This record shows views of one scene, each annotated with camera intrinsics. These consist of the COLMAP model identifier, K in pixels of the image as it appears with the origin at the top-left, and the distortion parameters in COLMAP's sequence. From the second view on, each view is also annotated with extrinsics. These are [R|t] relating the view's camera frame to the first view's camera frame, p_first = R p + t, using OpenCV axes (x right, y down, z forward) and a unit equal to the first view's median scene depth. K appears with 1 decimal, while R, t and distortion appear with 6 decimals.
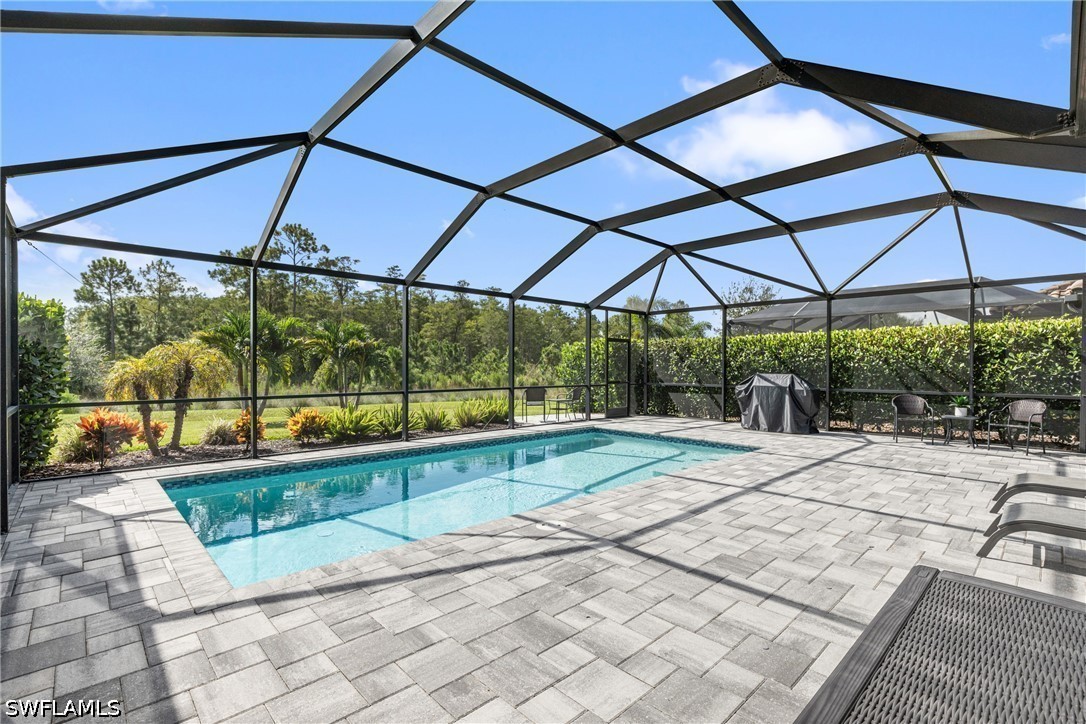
lens RADIAL K [[499.6, 0, 534.5], [0, 499.6, 370.1], [0, 0, 1]] dist [-0.022035, 0.005140]
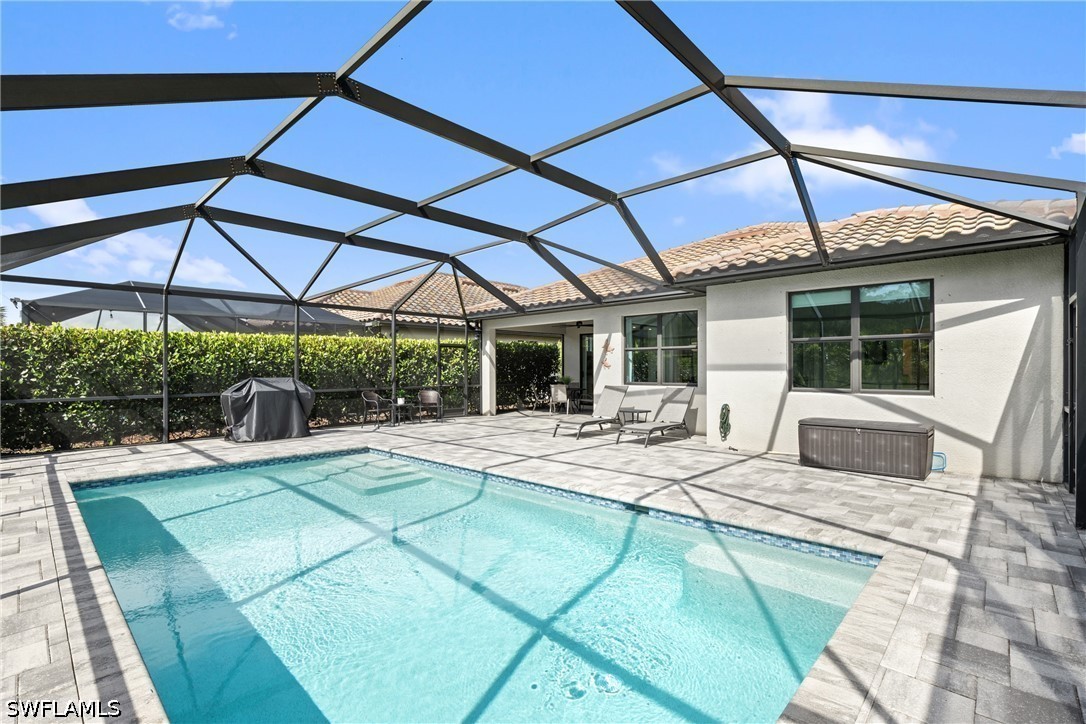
lens RADIAL K [[499.6, 0, 567.2], [0, 499.6, 377.7], [0, 0, 1]] dist [-0.022035, 0.005140]
pose [[-0.098750, -0.019967, 0.994912, -1.525837], [0.011633, 0.999707, 0.021218, -0.017892], [-0.995044, 0.013669, -0.098489, 1.672295]]
